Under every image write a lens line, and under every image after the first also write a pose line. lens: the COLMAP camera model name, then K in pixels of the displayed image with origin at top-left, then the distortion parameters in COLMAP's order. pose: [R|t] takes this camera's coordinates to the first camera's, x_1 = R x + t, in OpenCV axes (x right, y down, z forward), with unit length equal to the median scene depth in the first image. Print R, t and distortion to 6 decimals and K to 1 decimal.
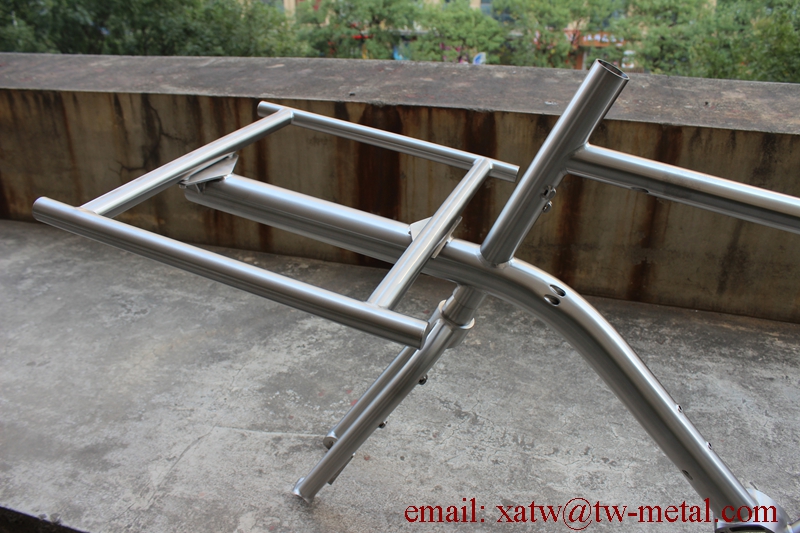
lens RADIAL K [[647.9, 0, 397.8], [0, 647.9, 267.4], [0, 0, 1]] dist [-0.178408, 0.154383]
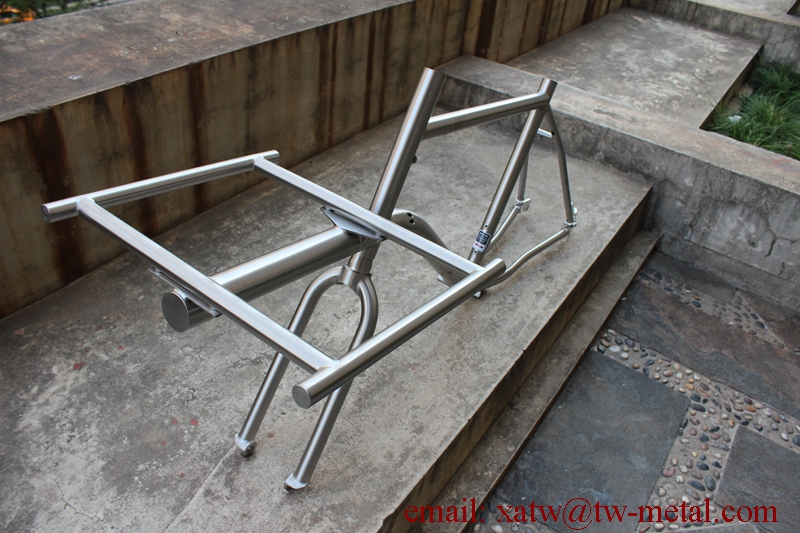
lens RADIAL K [[647.9, 0, 397.8], [0, 647.9, 267.4], [0, 0, 1]] dist [-0.178408, 0.154383]
pose [[0.287162, -0.542032, 0.789772, -0.582373], [0.326014, 0.830580, 0.451500, -0.317497], [-0.900696, 0.127823, 0.415221, 0.225632]]
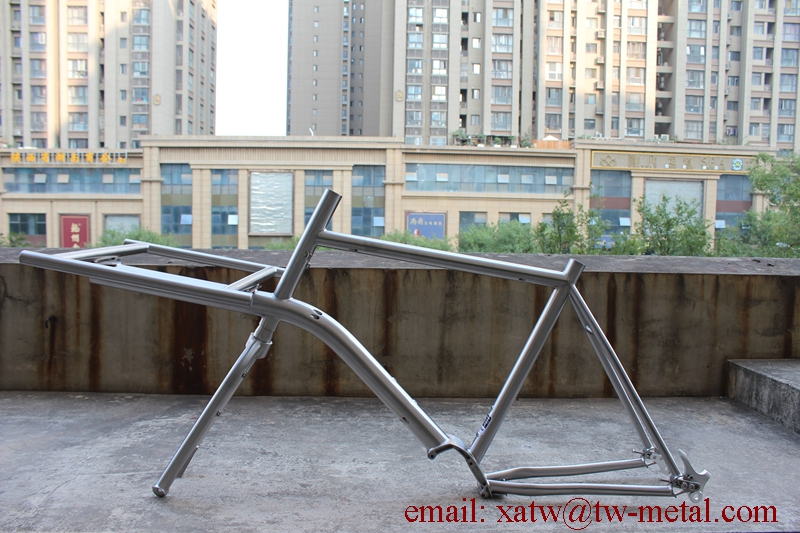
lens RADIAL K [[647.9, 0, 397.8], [0, 647.9, 267.4], [0, 0, 1]] dist [-0.178408, 0.154383]
pose [[0.940244, -0.001135, 0.340500, -0.090053], [0.126310, 0.929810, -0.345687, 0.324096], [-0.316207, 0.368039, 0.874391, -0.405994]]
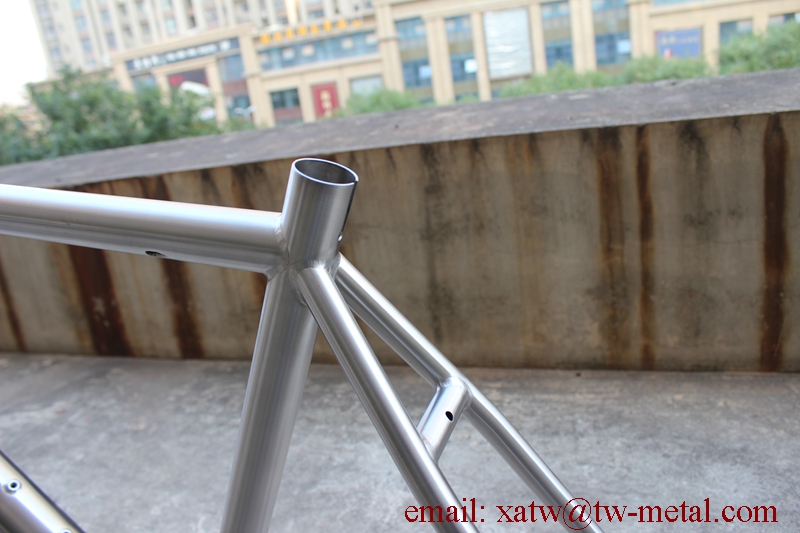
lens RADIAL K [[647.9, 0, 397.8], [0, 647.9, 267.4], [0, 0, 1]] dist [-0.178408, 0.154383]
pose [[0.991225, -0.120092, -0.055236, 0.571660], [0.110047, 0.981210, -0.158481, 0.080085], [0.073230, 0.151011, 0.985816, 0.150109]]
